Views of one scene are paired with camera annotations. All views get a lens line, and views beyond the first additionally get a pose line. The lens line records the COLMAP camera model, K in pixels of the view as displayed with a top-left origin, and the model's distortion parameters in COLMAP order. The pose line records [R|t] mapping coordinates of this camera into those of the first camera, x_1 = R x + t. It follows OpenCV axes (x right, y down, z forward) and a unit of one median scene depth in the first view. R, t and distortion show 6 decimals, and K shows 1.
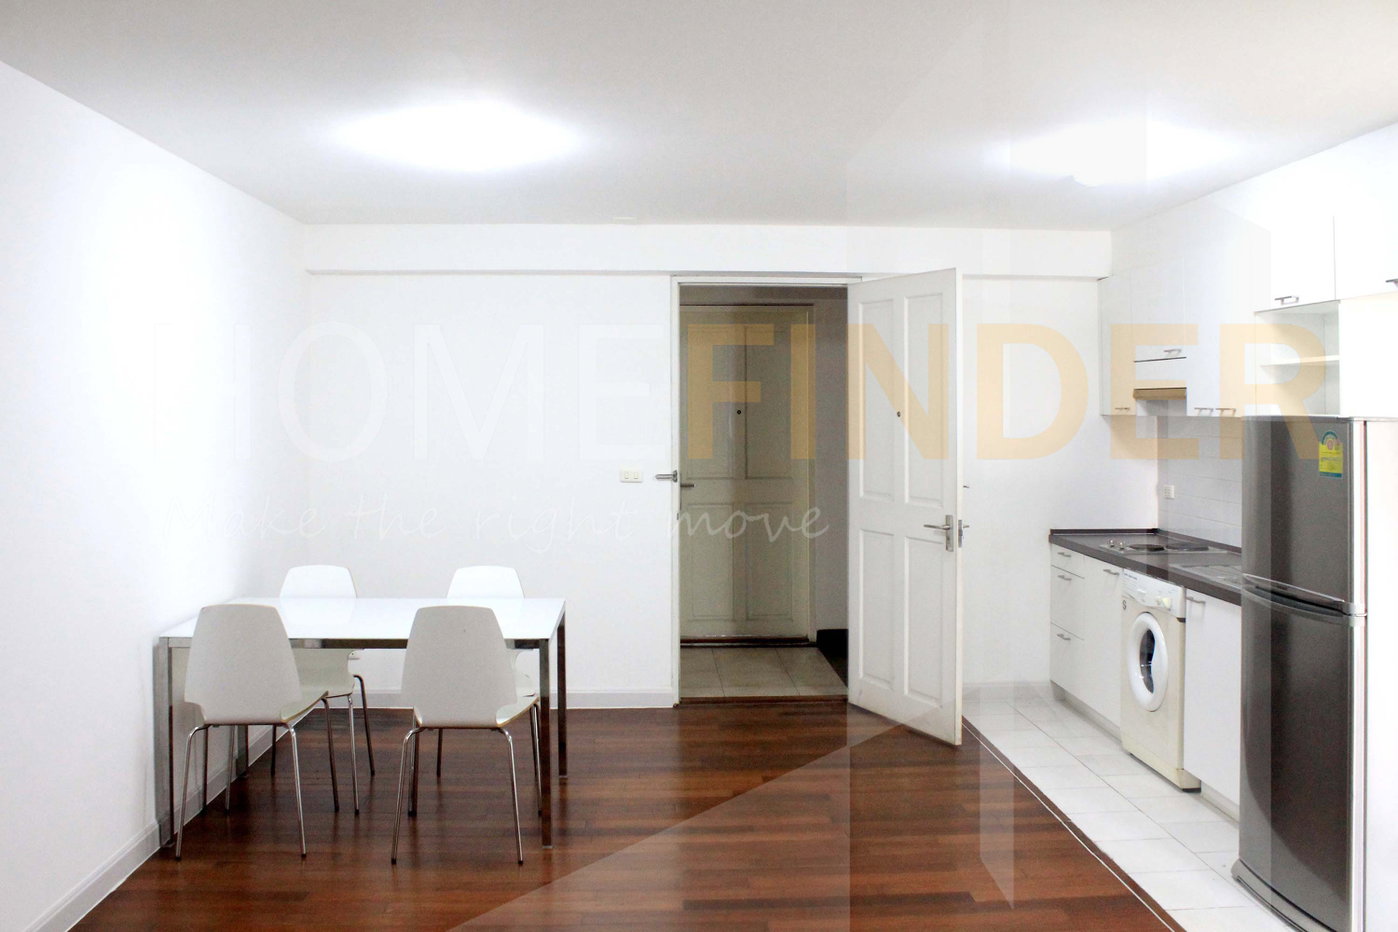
lens RADIAL K [[1214.3, 0, 695.0], [0, 1214.3, 422.1], [0, 0, 1]] dist [-0.143420, 0.124716]
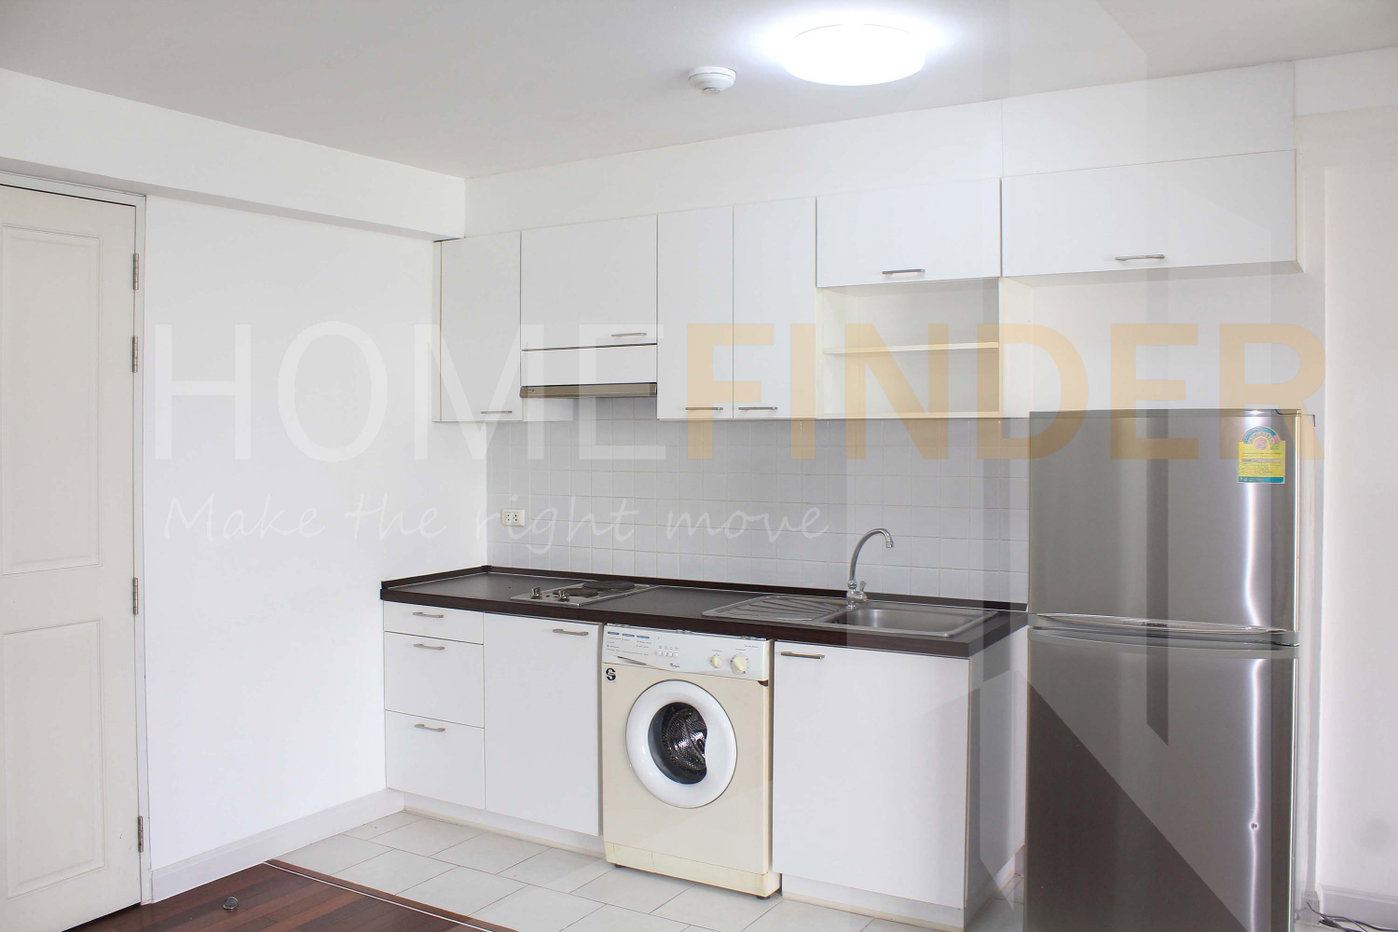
lens RADIAL K [[1214.3, 0, 695.0], [0, 1214.3, 422.1], [0, 0, 1]] dist [-0.143420, 0.124716]
pose [[0.560486, -0.006753, 0.828137, -0.245908], [0.017243, 0.999845, -0.003516, 0.000259], [-0.827985, 0.016250, 0.560515, 0.569851]]
